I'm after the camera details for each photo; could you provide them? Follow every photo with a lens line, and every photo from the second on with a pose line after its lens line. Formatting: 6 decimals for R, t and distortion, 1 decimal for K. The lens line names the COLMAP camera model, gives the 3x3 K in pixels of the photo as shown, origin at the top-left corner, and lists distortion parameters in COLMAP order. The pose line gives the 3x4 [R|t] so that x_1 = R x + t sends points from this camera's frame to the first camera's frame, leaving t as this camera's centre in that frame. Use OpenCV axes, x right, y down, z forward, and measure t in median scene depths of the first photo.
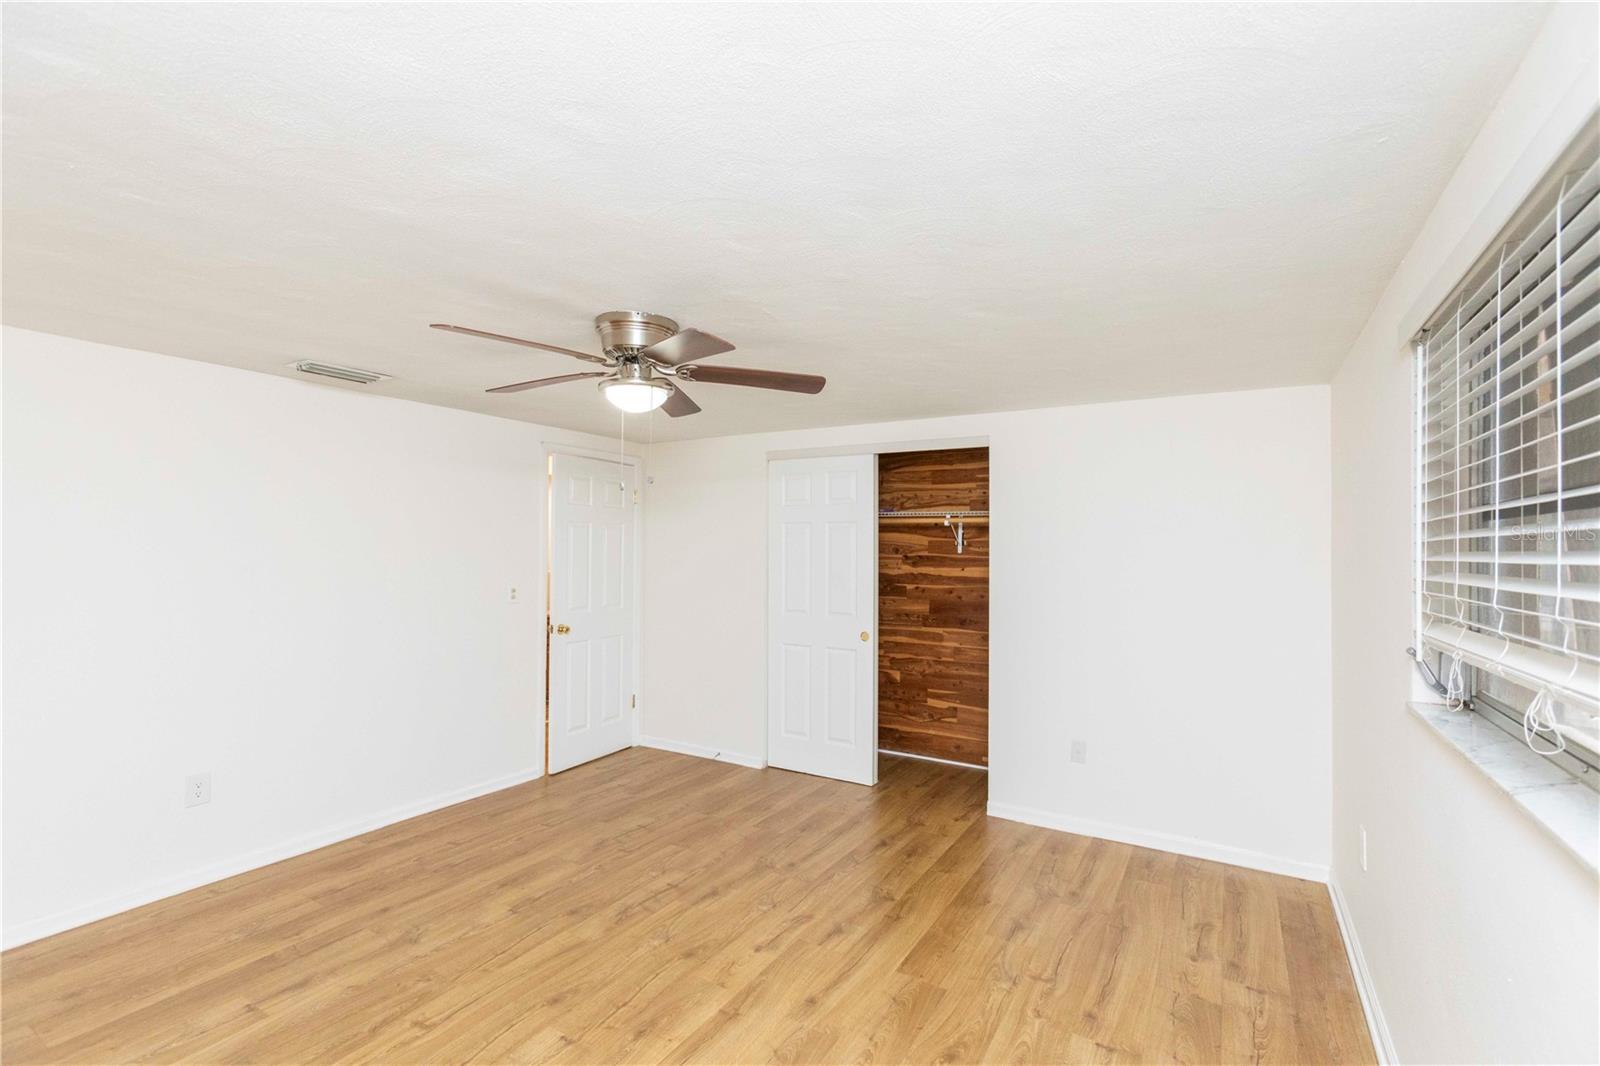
lens RADIAL K [[710.9, 0, 797.6], [0, 710.9, 544.3], [0, 0, 1]] dist [-0.004172, 0.007256]
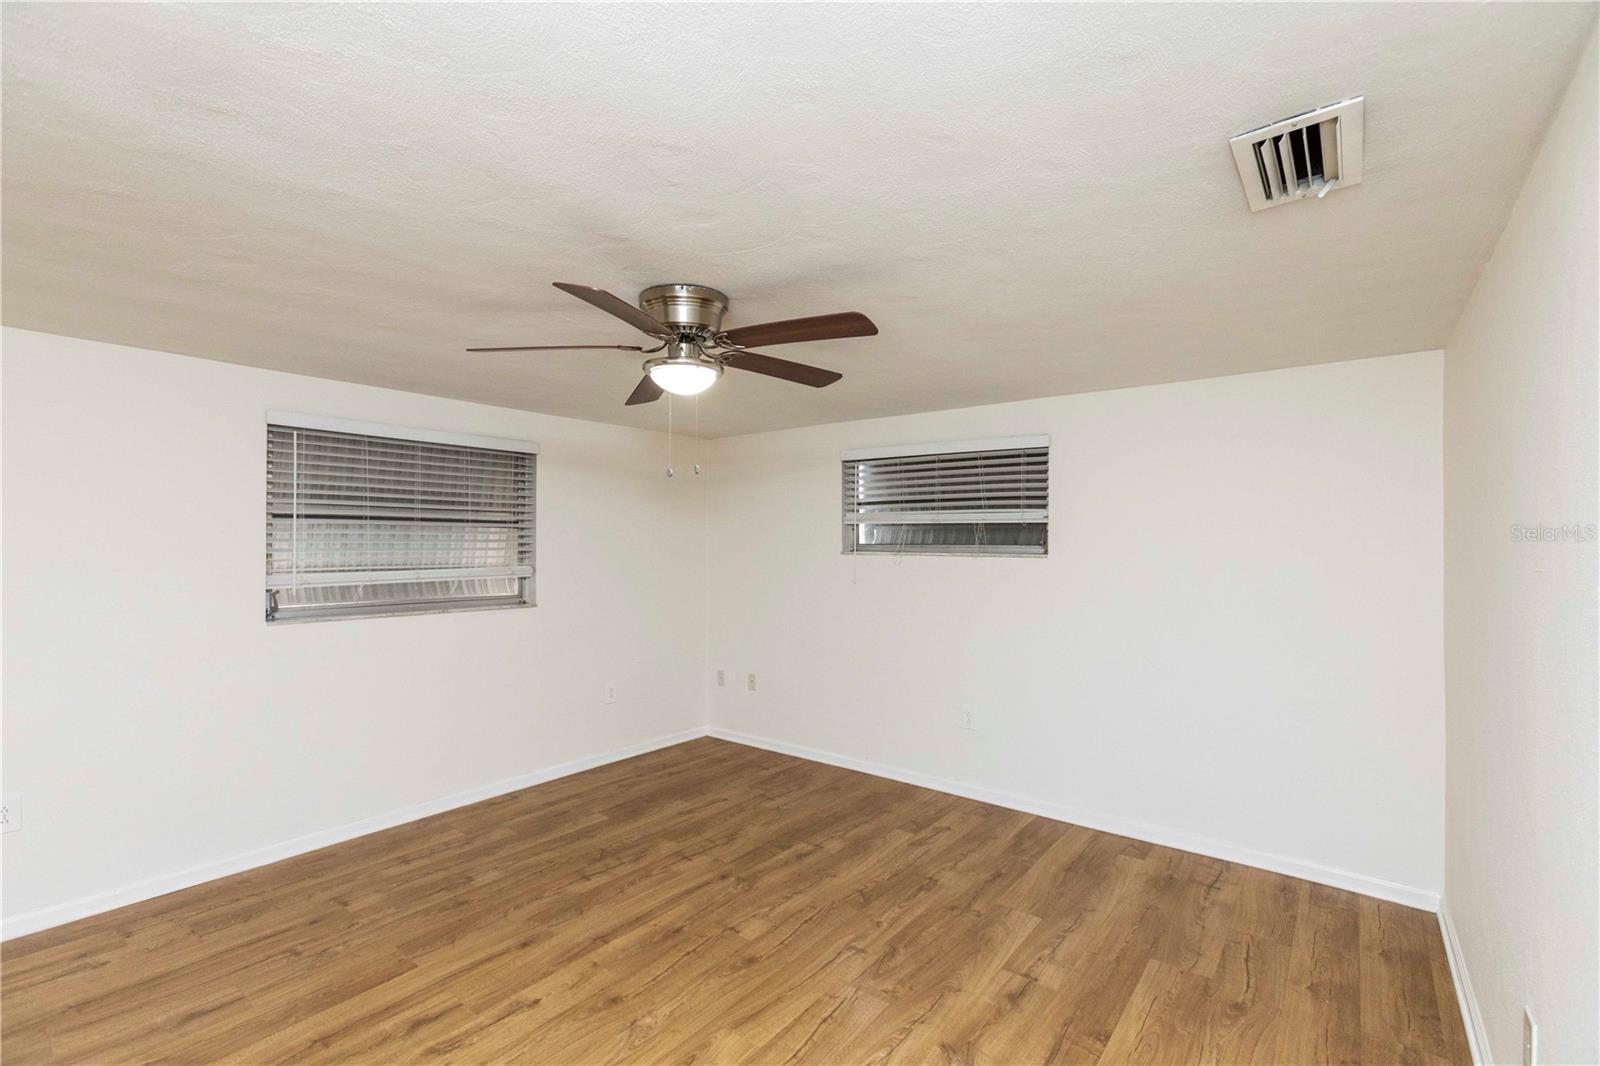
lens RADIAL K [[710.9, 0, 797.6], [0, 710.9, 544.3], [0, 0, 1]] dist [-0.004172, 0.007256]
pose [[-0.993091, -0.013253, 0.116592, -0.495567], [-0.014084, 0.999881, -0.006303, 0.013763], [-0.116495, -0.007902, -0.993160, 1.937404]]
